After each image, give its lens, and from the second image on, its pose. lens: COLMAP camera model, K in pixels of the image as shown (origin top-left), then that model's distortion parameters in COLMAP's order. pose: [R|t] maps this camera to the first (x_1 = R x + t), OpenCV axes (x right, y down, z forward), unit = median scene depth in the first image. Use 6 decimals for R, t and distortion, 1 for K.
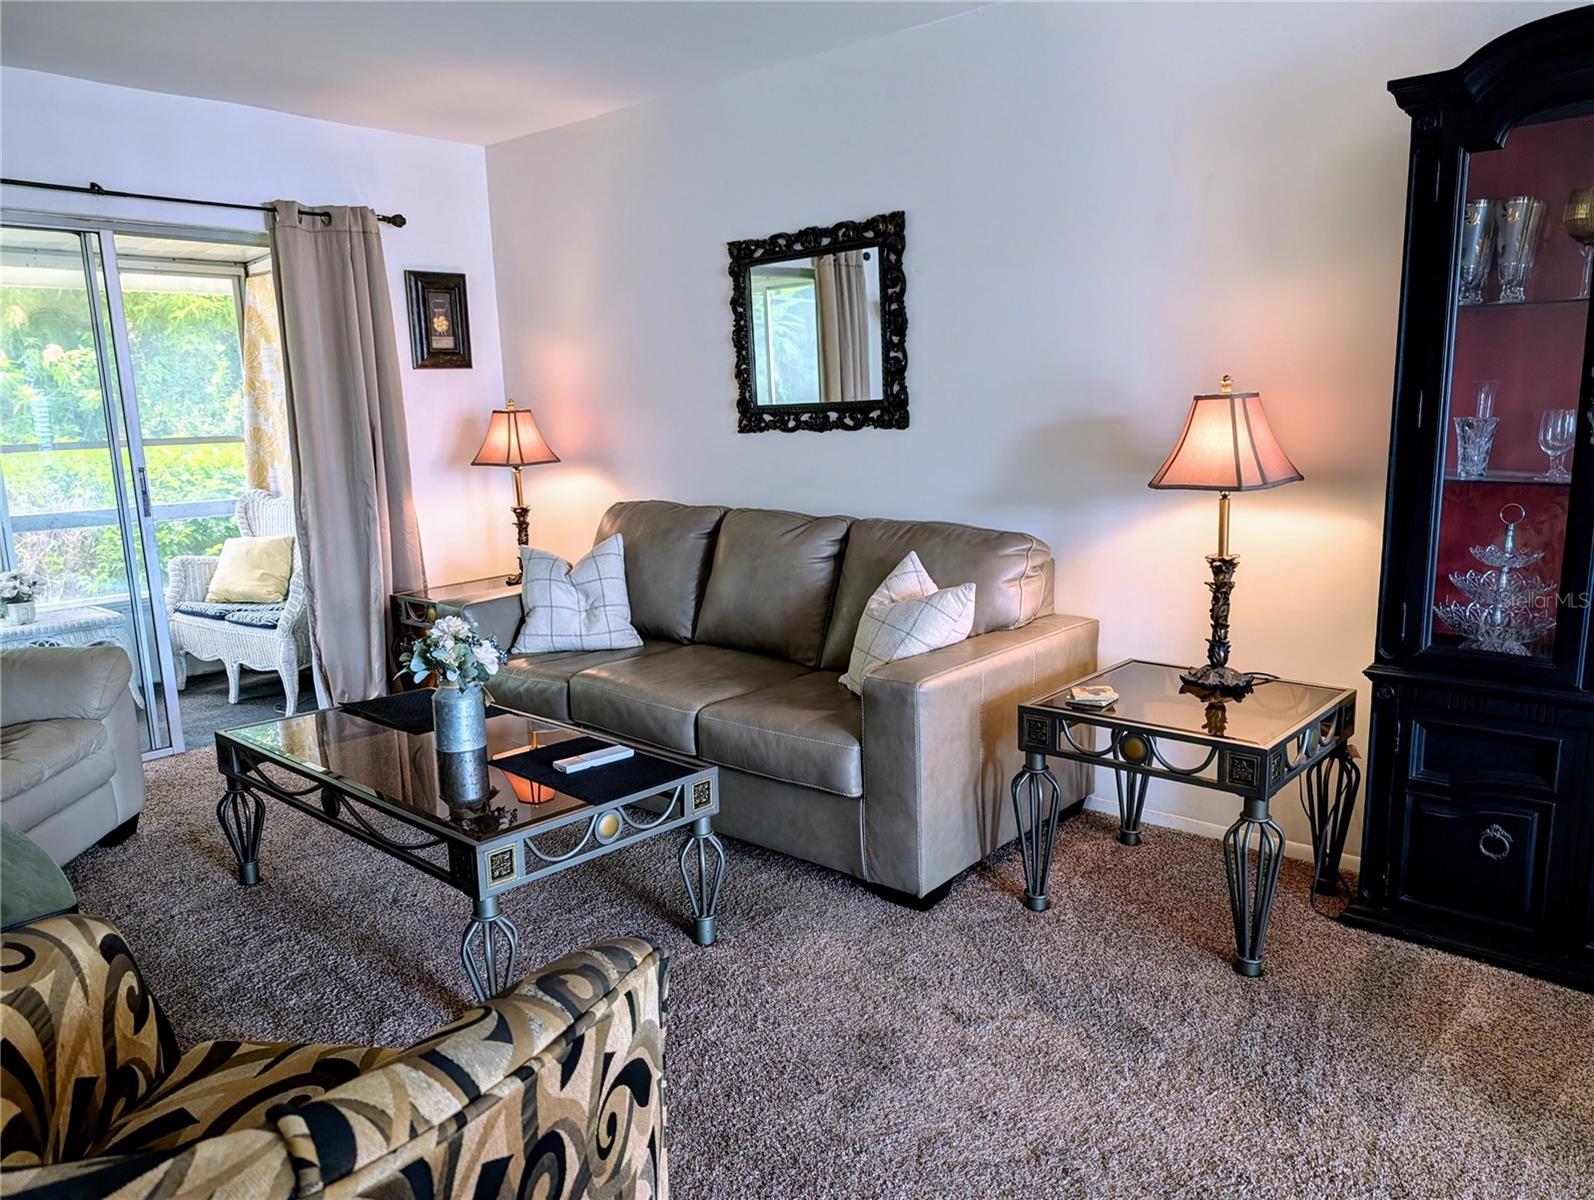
lens RADIAL K [[1136.2, 0, 802.2], [0, 1136.2, 616.7], [0, 0, 1]] dist [0.012375, -0.000571]
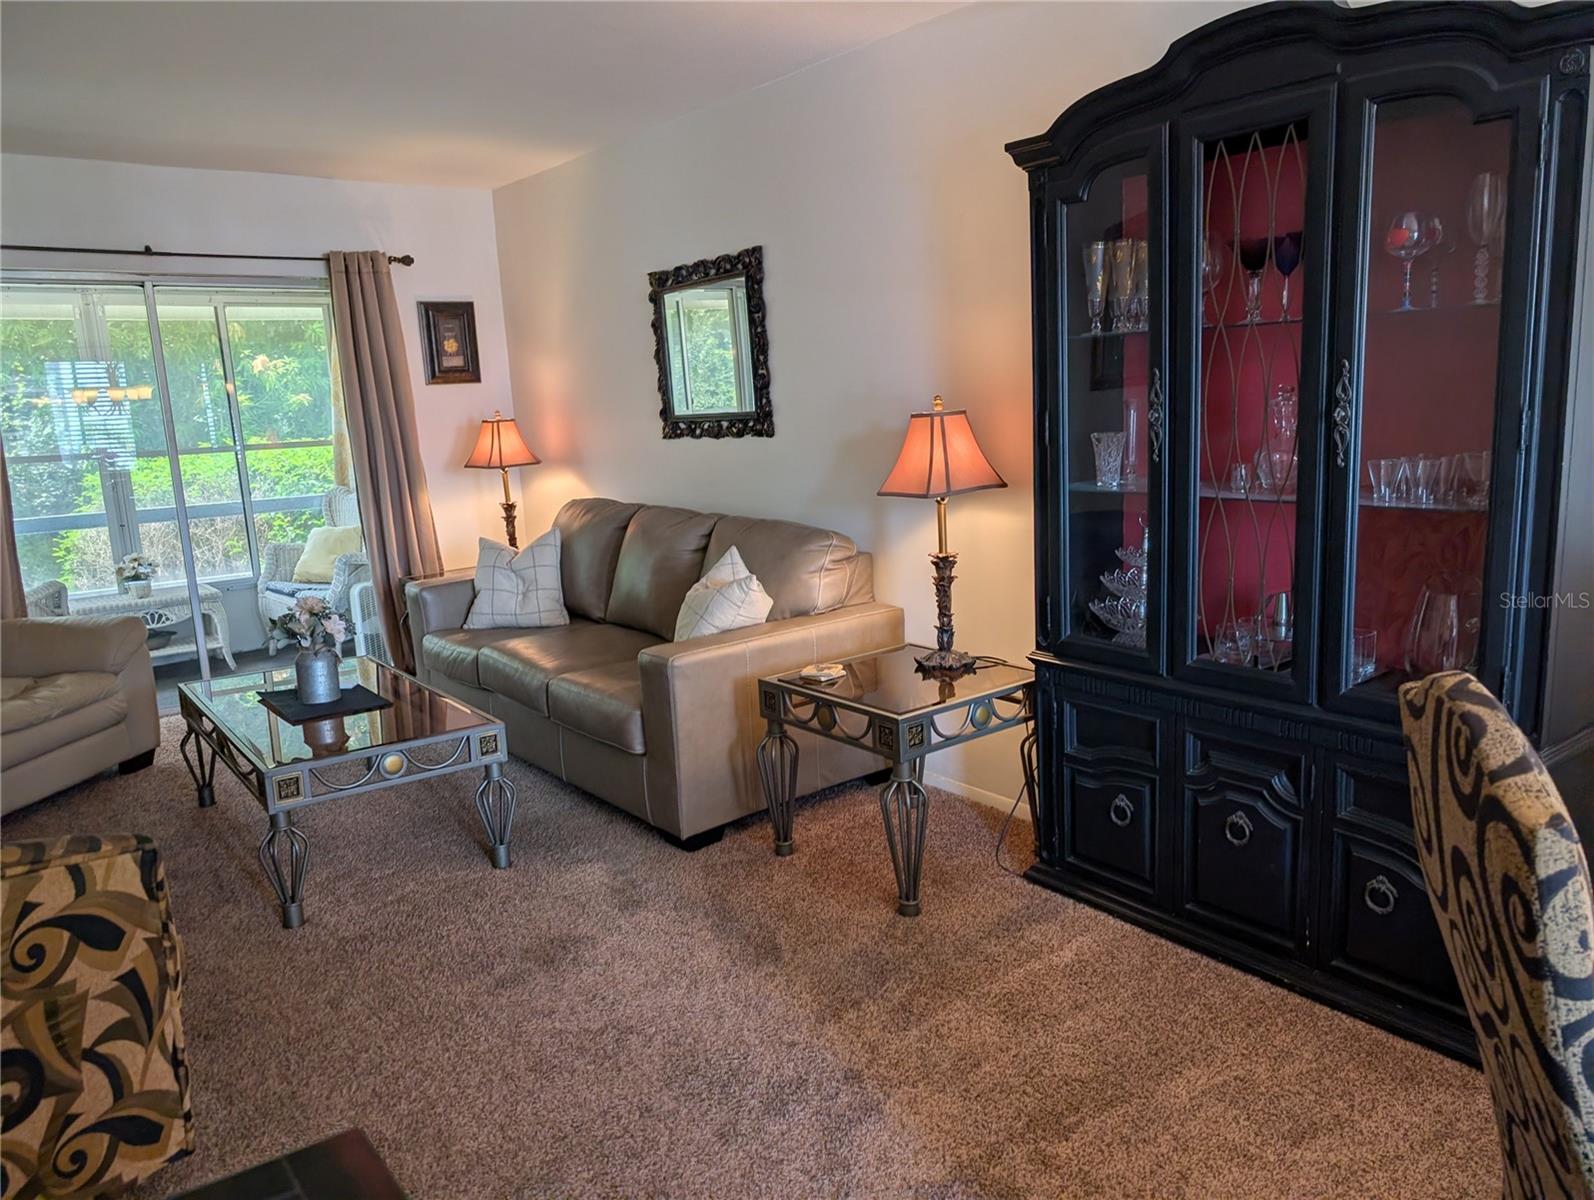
lens RADIAL K [[1128.7, 0, 797.0], [0, 1128.7, 600.0], [0, 0, 1]] dist [0.025577, -0.002574]
pose [[0.983620, 0.015129, -0.179619, 0.309209], [-0.015353, 0.999882, 0.000140, -0.003051], [0.179600, 0.002620, 0.983736, -0.097947]]
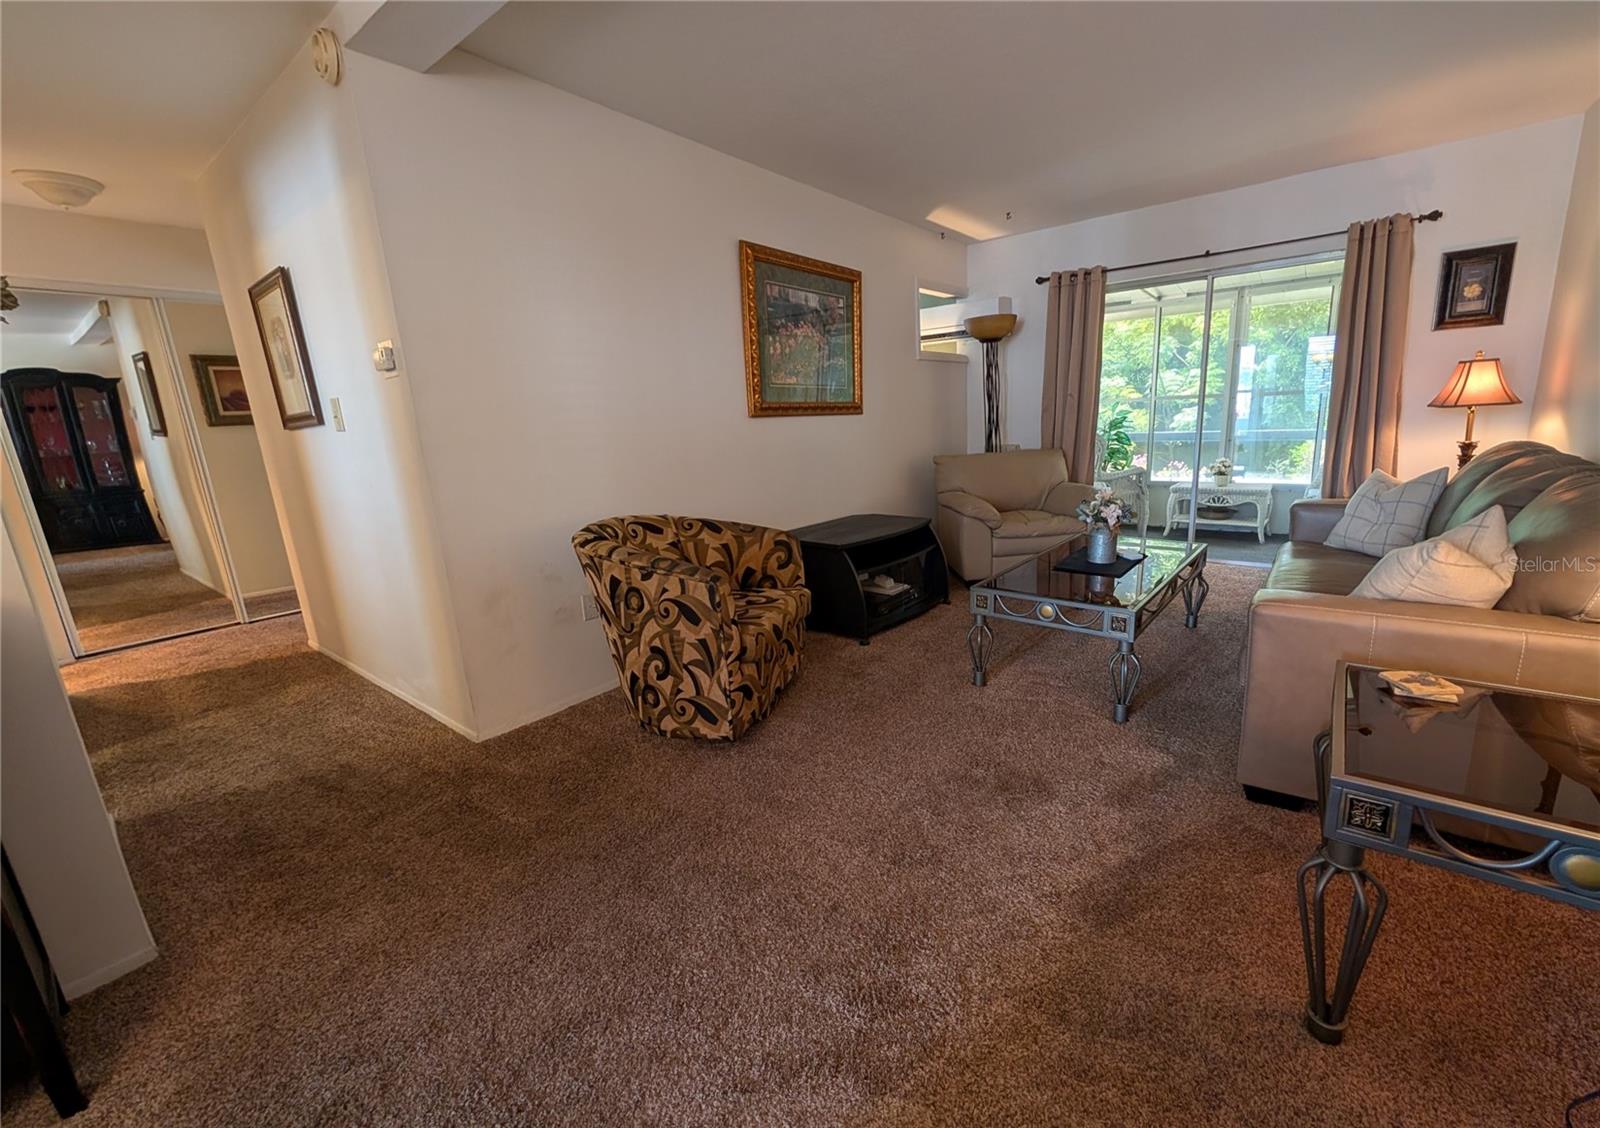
lens RADIAL K [[640.0, 0, 859.9], [0, 640.0, 559.6], [0, 0, 1]] dist [-0.000912, -0.000088]
pose [[0.092677, 0.245275, -0.965014, 0.467187], [-0.141652, 0.962575, 0.231052, -0.051801], [0.985569, 0.115283, 0.123952, 0.362965]]
